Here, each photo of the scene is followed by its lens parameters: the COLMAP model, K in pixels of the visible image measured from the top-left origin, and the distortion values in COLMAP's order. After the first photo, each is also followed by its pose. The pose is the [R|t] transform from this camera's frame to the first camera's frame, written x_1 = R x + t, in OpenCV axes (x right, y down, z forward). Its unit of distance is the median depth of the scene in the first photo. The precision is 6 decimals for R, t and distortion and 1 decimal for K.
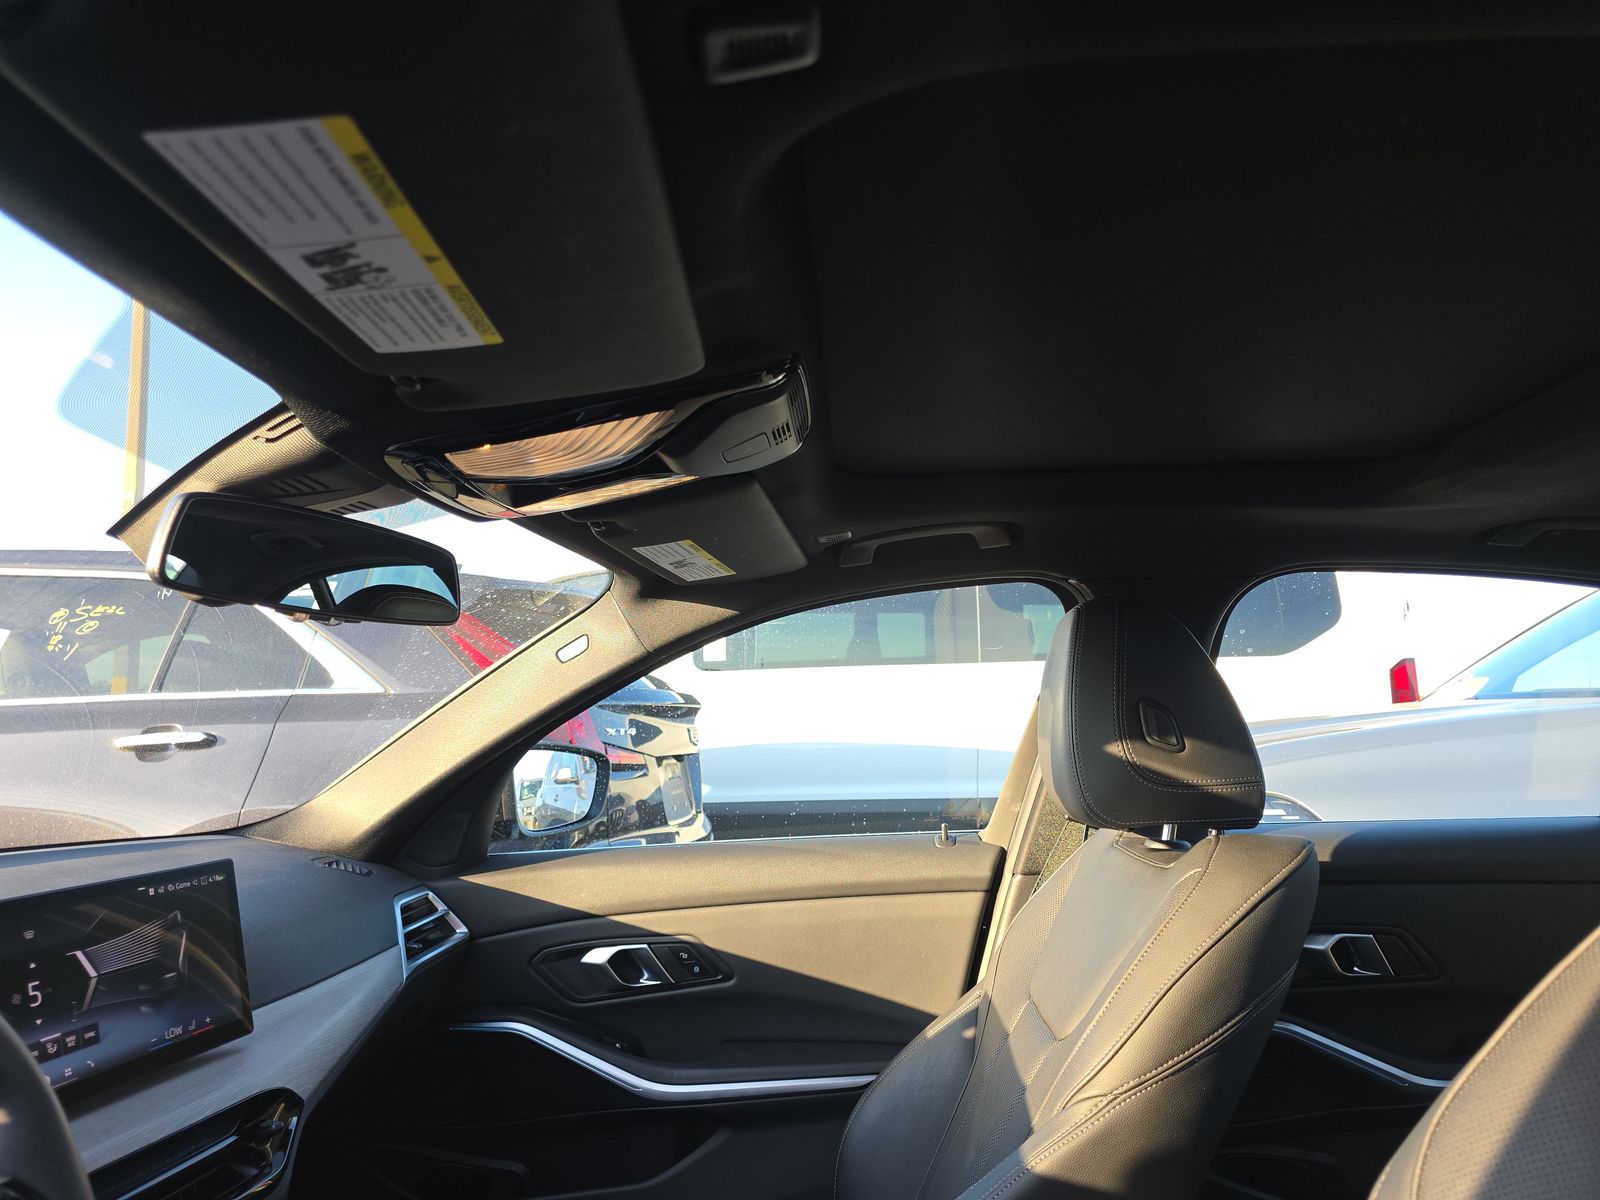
lens RADIAL K [[1099.0, 0, 800.0], [0, 1099.0, 600.0], [0, 0, 1]] dist [0.041472, -0.046925]
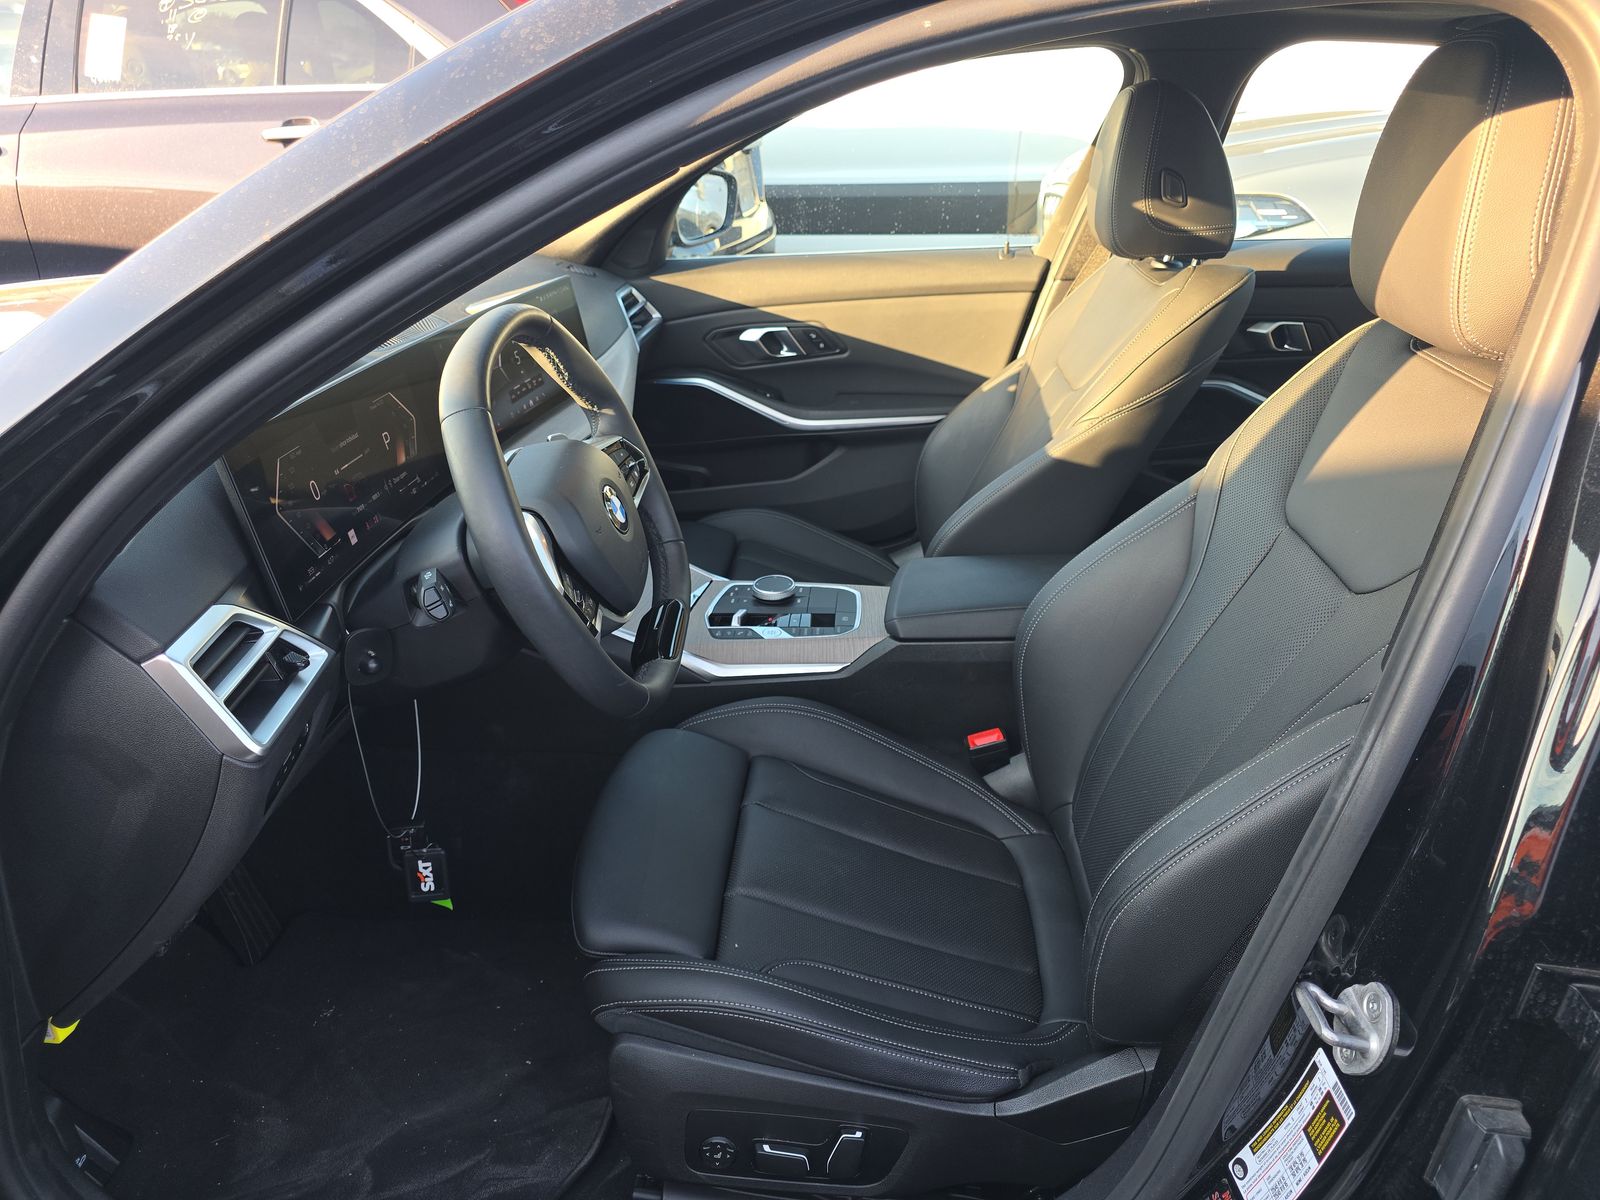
lens RADIAL K [[1099.0, 0, 800.0], [0, 1099.0, 600.0], [0, 0, 1]] dist [0.041472, -0.046925]
pose [[0.999864, 0.013442, -0.009596, -0.109369], [-0.006446, 0.852570, 0.522573, -0.133665], [0.015206, -0.522440, 0.852541, -0.401616]]
